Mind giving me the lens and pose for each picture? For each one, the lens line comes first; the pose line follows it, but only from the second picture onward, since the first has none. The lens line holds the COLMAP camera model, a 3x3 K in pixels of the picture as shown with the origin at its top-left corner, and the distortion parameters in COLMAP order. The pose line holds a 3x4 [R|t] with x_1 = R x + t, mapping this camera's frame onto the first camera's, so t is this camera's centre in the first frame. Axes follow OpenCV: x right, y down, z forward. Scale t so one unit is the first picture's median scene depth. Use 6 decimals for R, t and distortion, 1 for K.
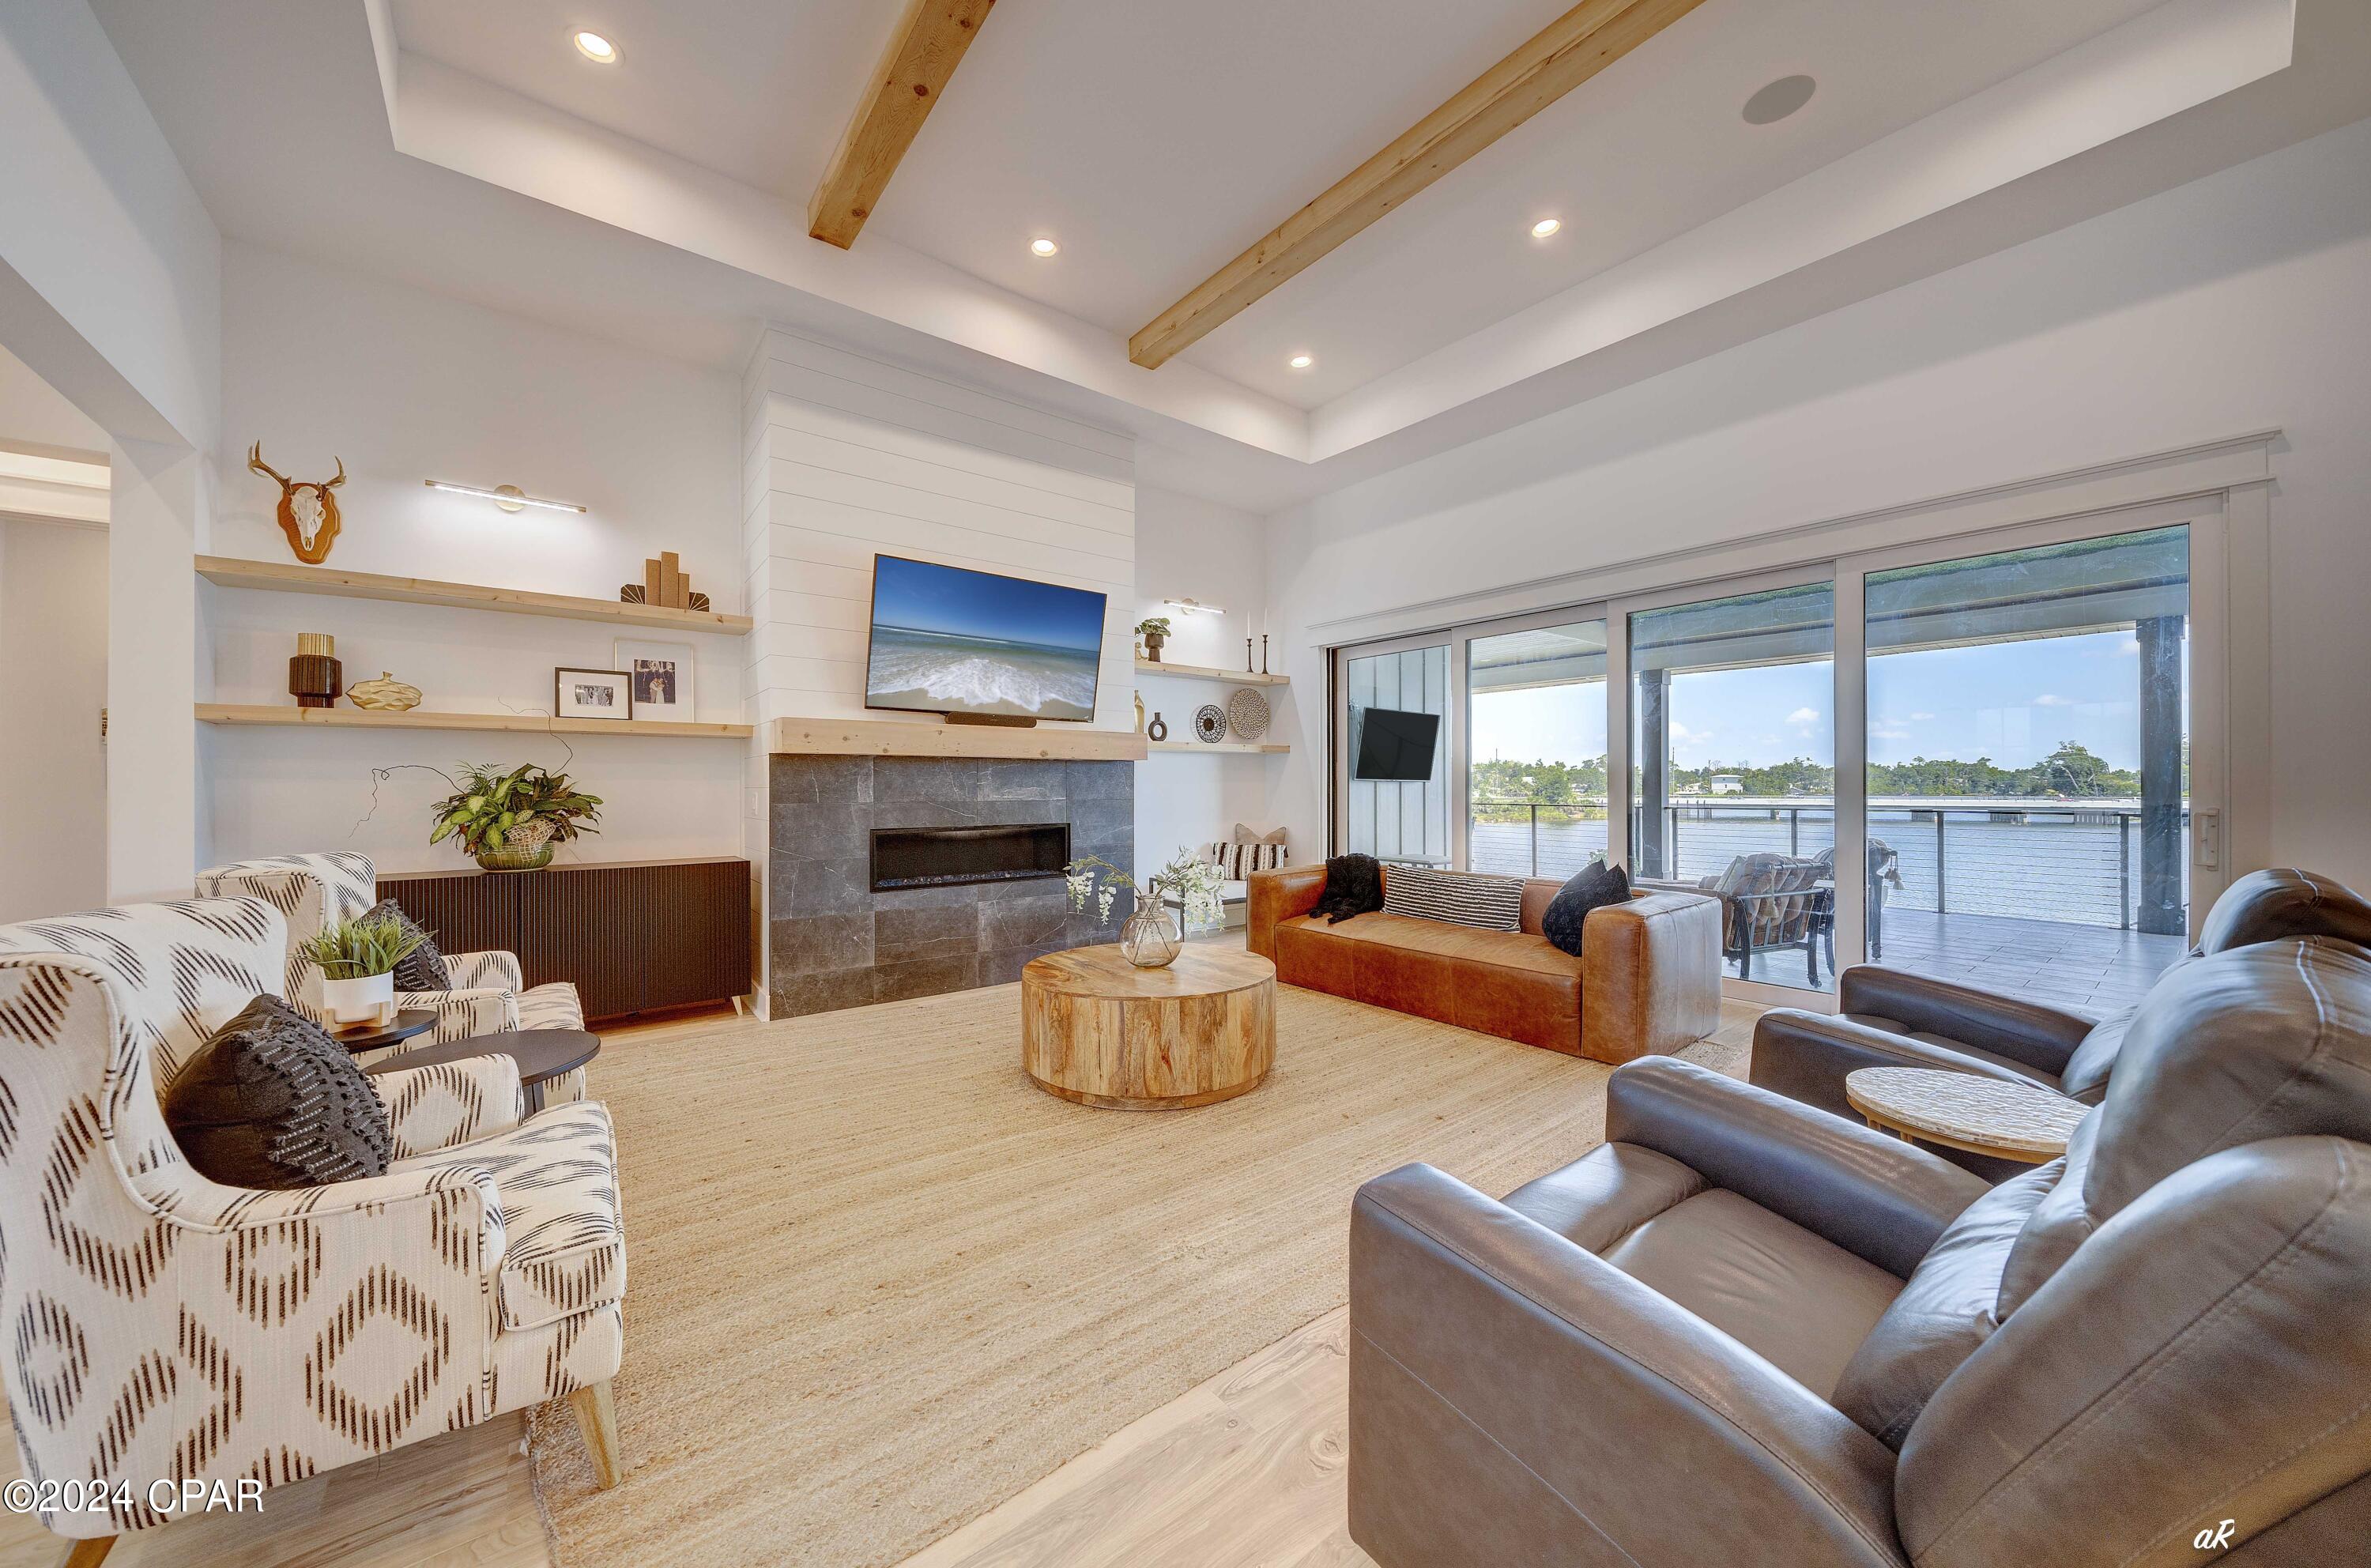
lens RADIAL K [[830.4, 0, 1173.9], [0, 830.4, 784.9], [0, 0, 1]] dist [-0.004322, -0.000012]
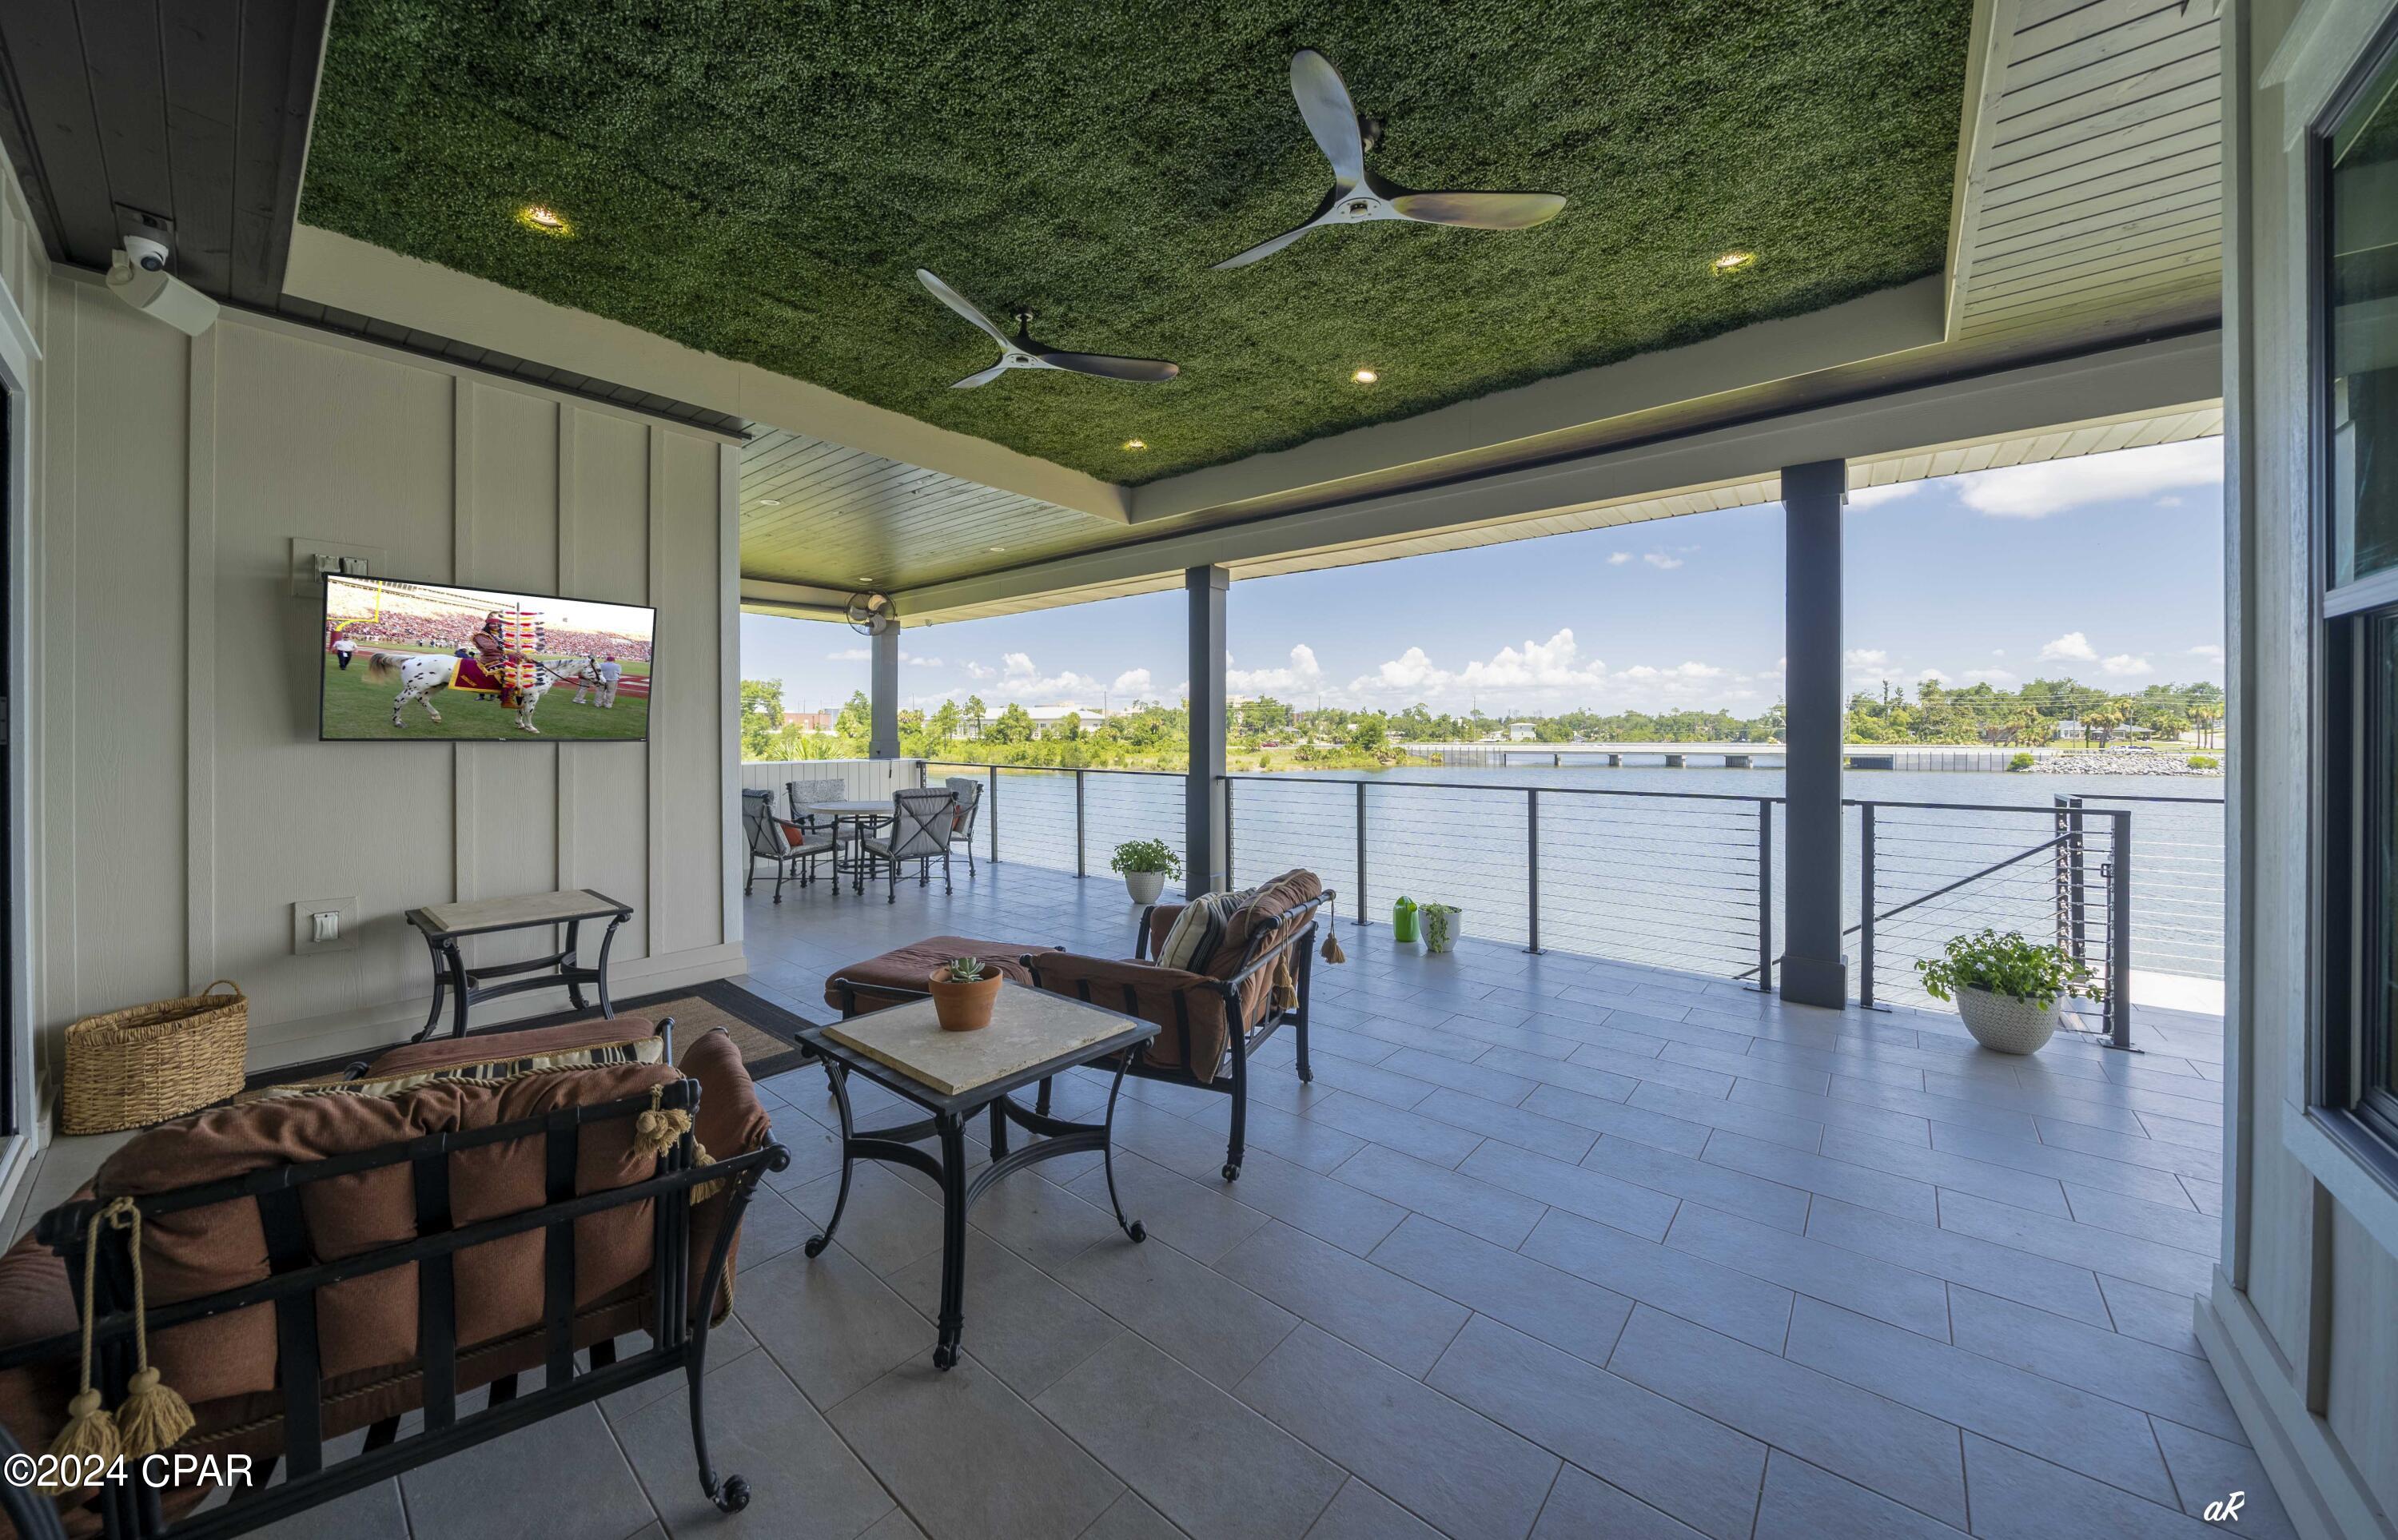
lens RADIAL K [[827.4, 0, 1193.9], [0, 827.4, 738.3], [0, 0, 1]] dist [0.000394, 0.000086]
pose [[0.980612, 0.001663, 0.195953, 1.004861], [-0.003449, 0.999956, 0.008774, -0.020946], [-0.195929, -0.009280, 0.980574, 0.788202]]
